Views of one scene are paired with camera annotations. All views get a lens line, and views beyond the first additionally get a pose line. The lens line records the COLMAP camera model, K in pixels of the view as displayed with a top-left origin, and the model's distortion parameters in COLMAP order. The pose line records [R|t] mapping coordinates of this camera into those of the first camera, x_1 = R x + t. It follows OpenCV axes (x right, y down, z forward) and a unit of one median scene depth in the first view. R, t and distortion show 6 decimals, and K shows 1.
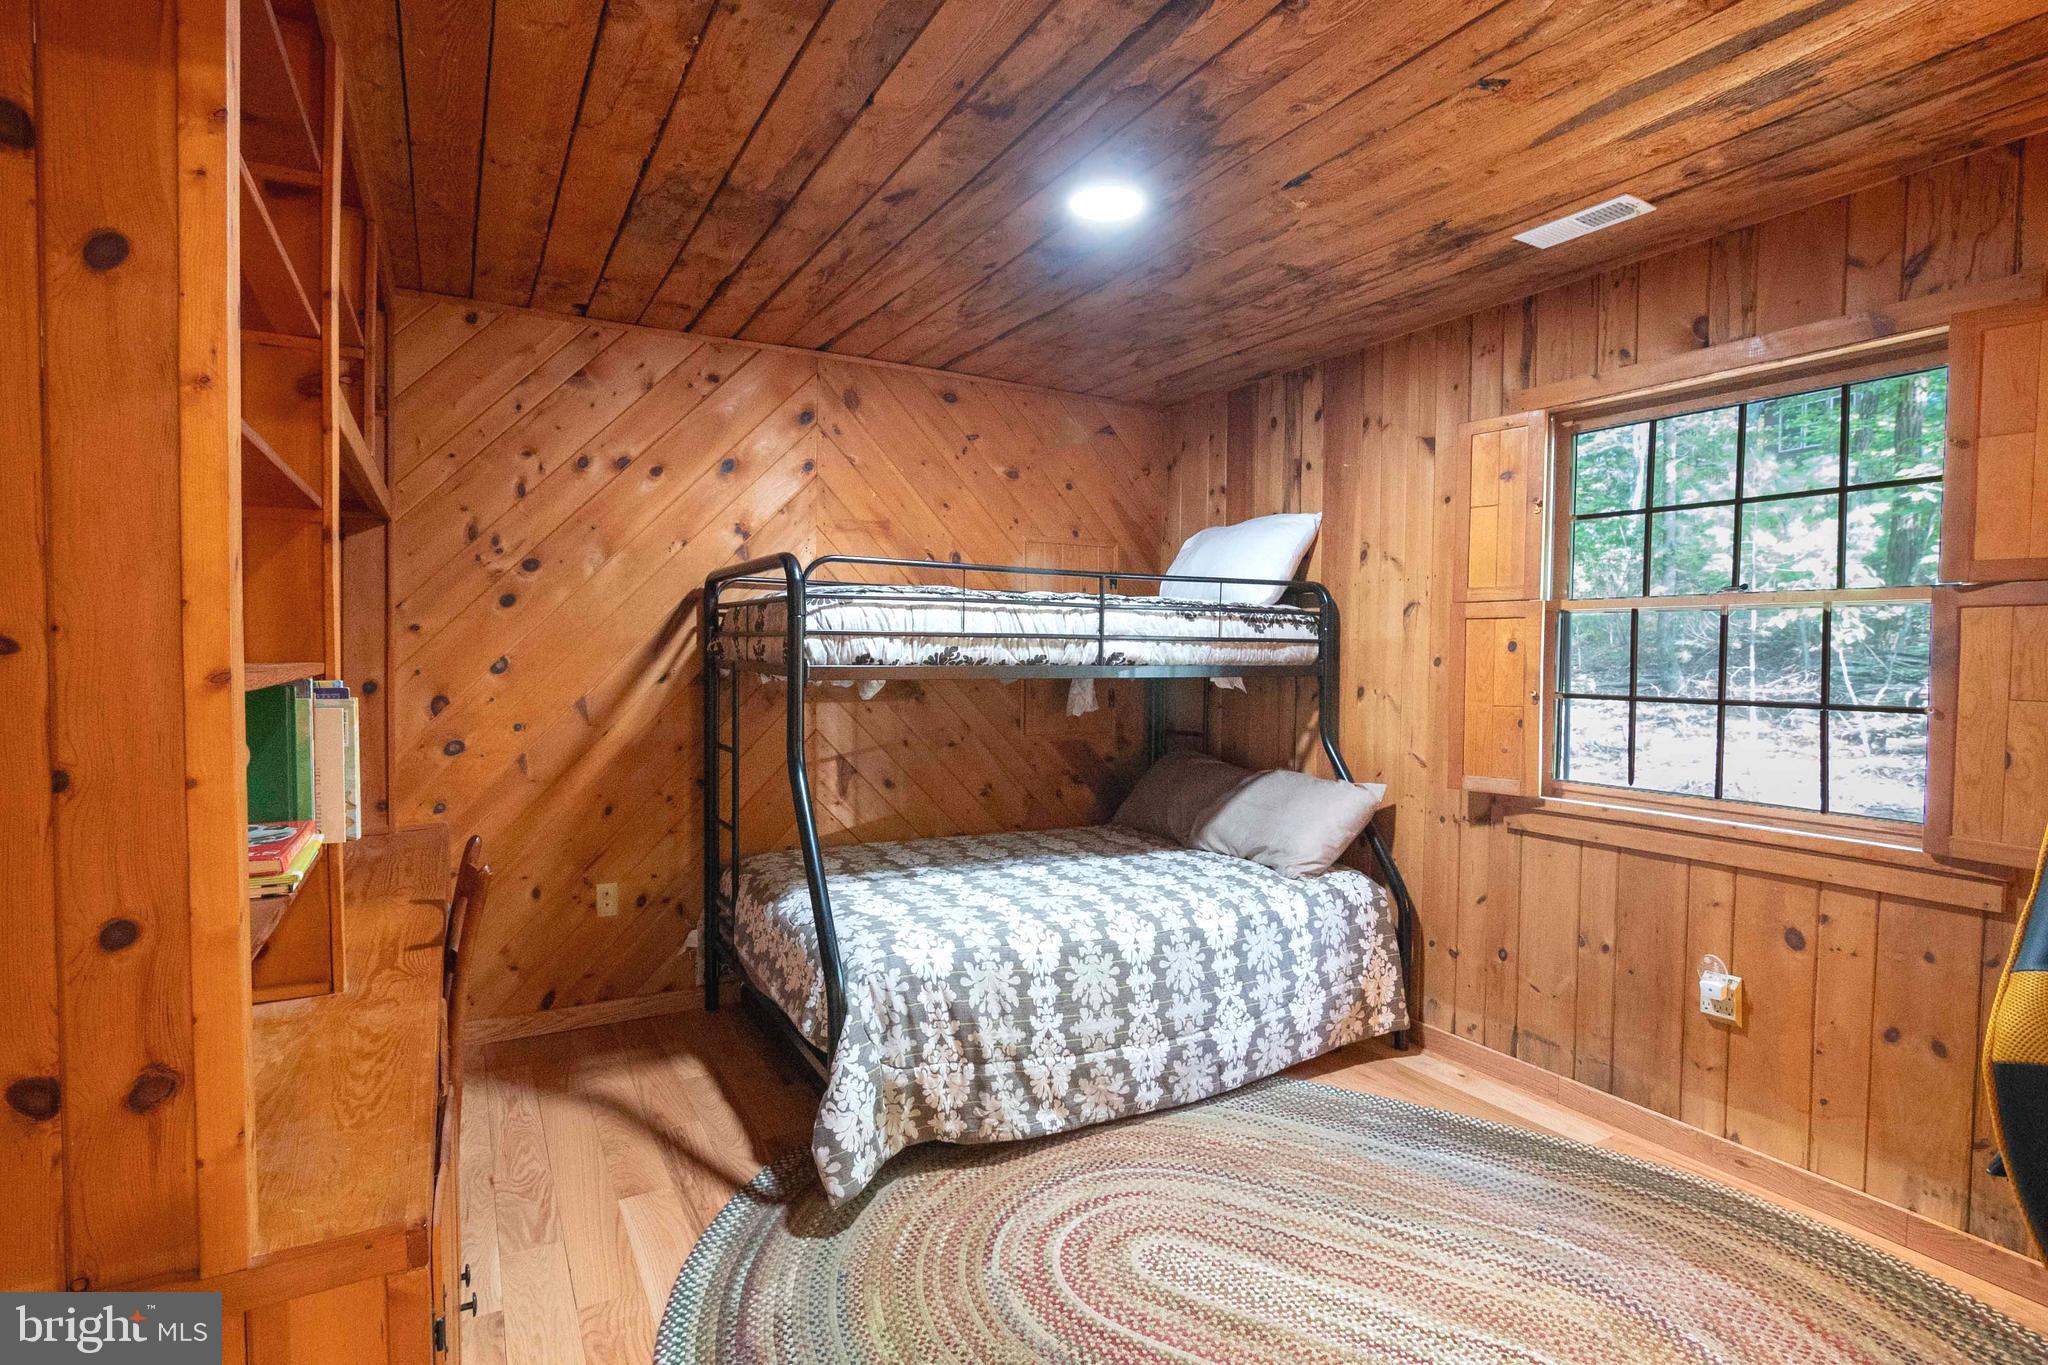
lens RADIAL K [[1007.8, 0, 1011.0], [0, 1007.8, 691.4], [0, 0, 1]] dist [-0.027602, 0.007857]
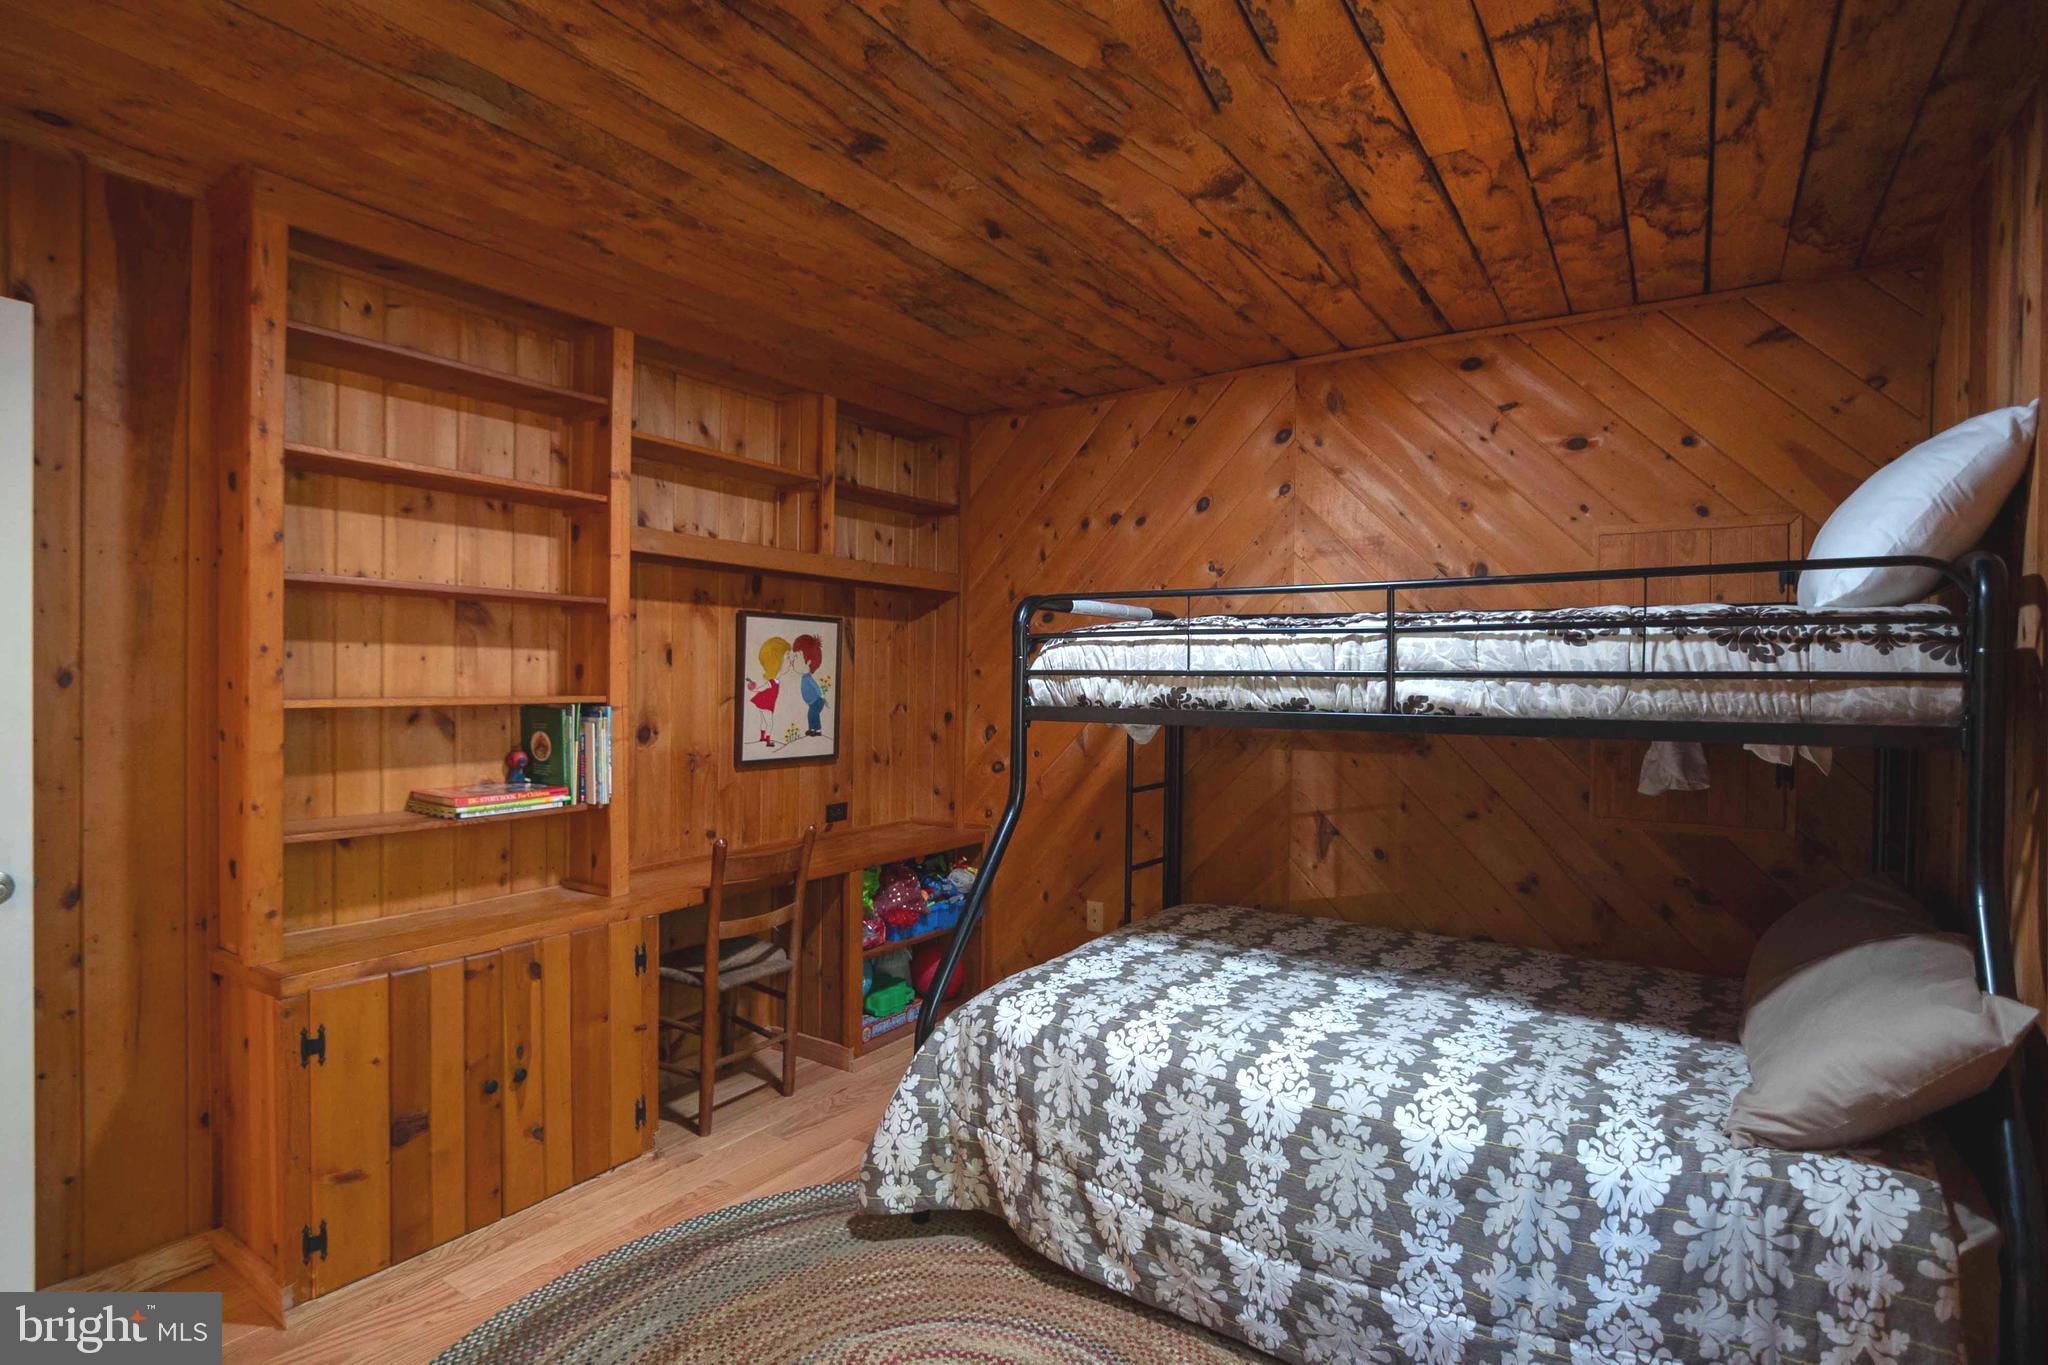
lens RADIAL K [[1007.8, 0, 1011.0], [0, 1007.8, 691.4], [0, 0, 1]] dist [-0.027602, 0.007857]
pose [[0.453728, 0.004543, -0.891129, 0.631150], [-0.040956, 0.999037, -0.015760, -0.021000], [0.890199, 0.043648, 0.453477, 0.477226]]
